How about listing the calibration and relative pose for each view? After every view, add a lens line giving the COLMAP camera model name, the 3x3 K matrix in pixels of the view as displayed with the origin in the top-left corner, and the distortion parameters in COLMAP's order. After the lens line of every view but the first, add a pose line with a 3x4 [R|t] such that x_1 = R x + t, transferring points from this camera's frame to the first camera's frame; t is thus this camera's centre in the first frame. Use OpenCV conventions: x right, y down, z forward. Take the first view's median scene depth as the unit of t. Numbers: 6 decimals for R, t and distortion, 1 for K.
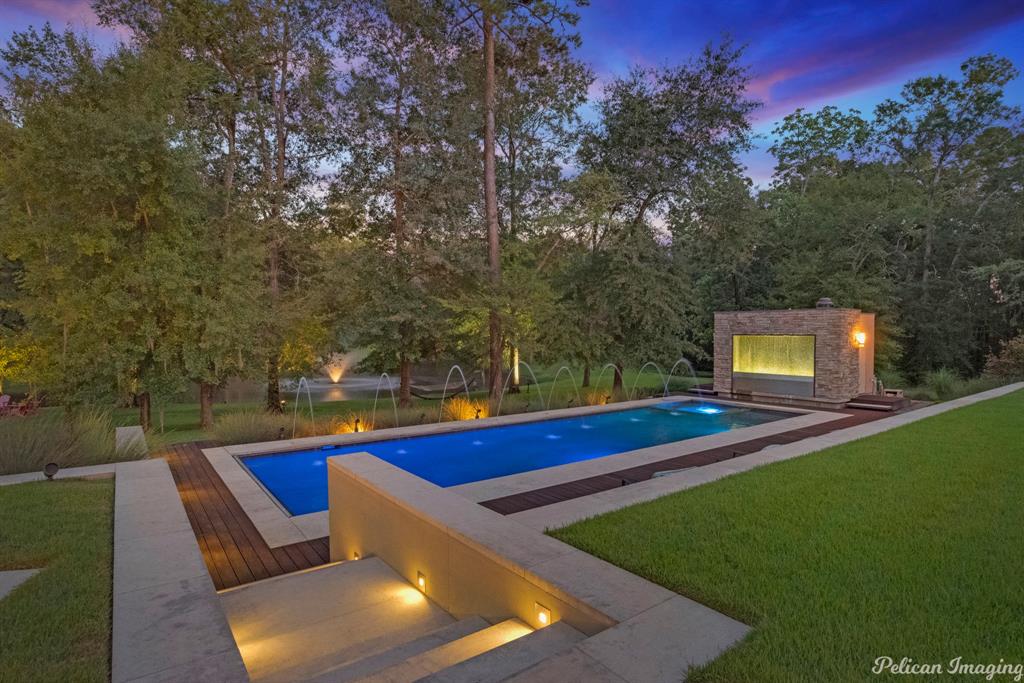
lens RADIAL K [[557.7, 0, 523.7], [0, 557.7, 343.9], [0, 0, 1]] dist [0.001930, 0.001778]
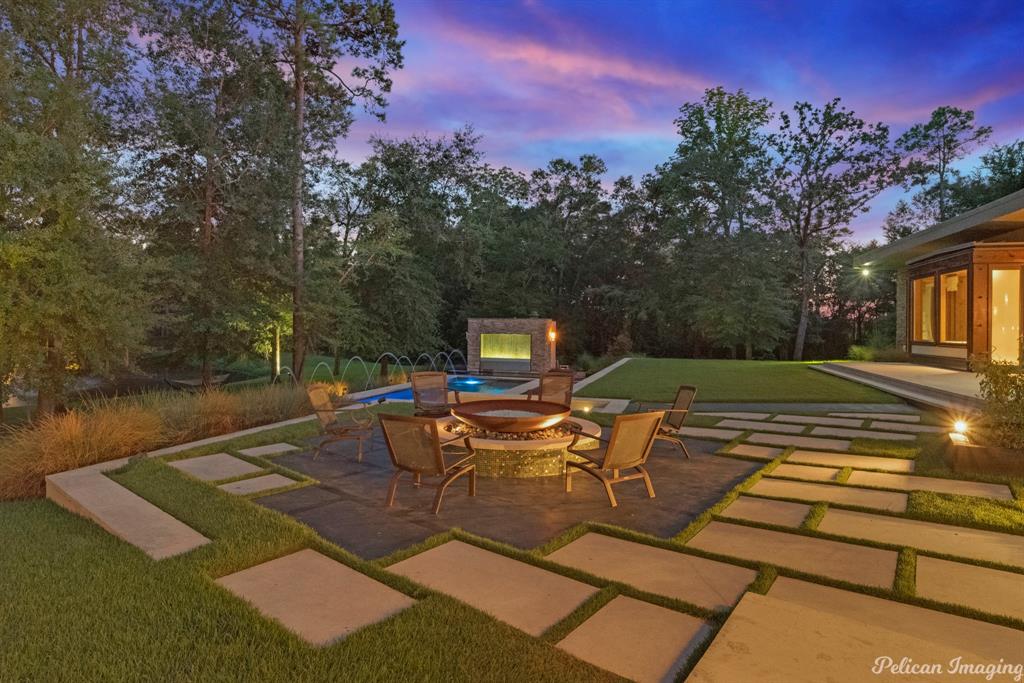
lens RADIAL K [[557.7, 0, 523.7], [0, 557.7, 343.9], [0, 0, 1]] dist [0.001930, 0.001778]
pose [[0.822512, -0.011360, 0.568634, -0.379114], [0.002810, 0.999869, 0.015910, -0.010848], [-0.568740, -0.011488, 0.822437, -0.309032]]
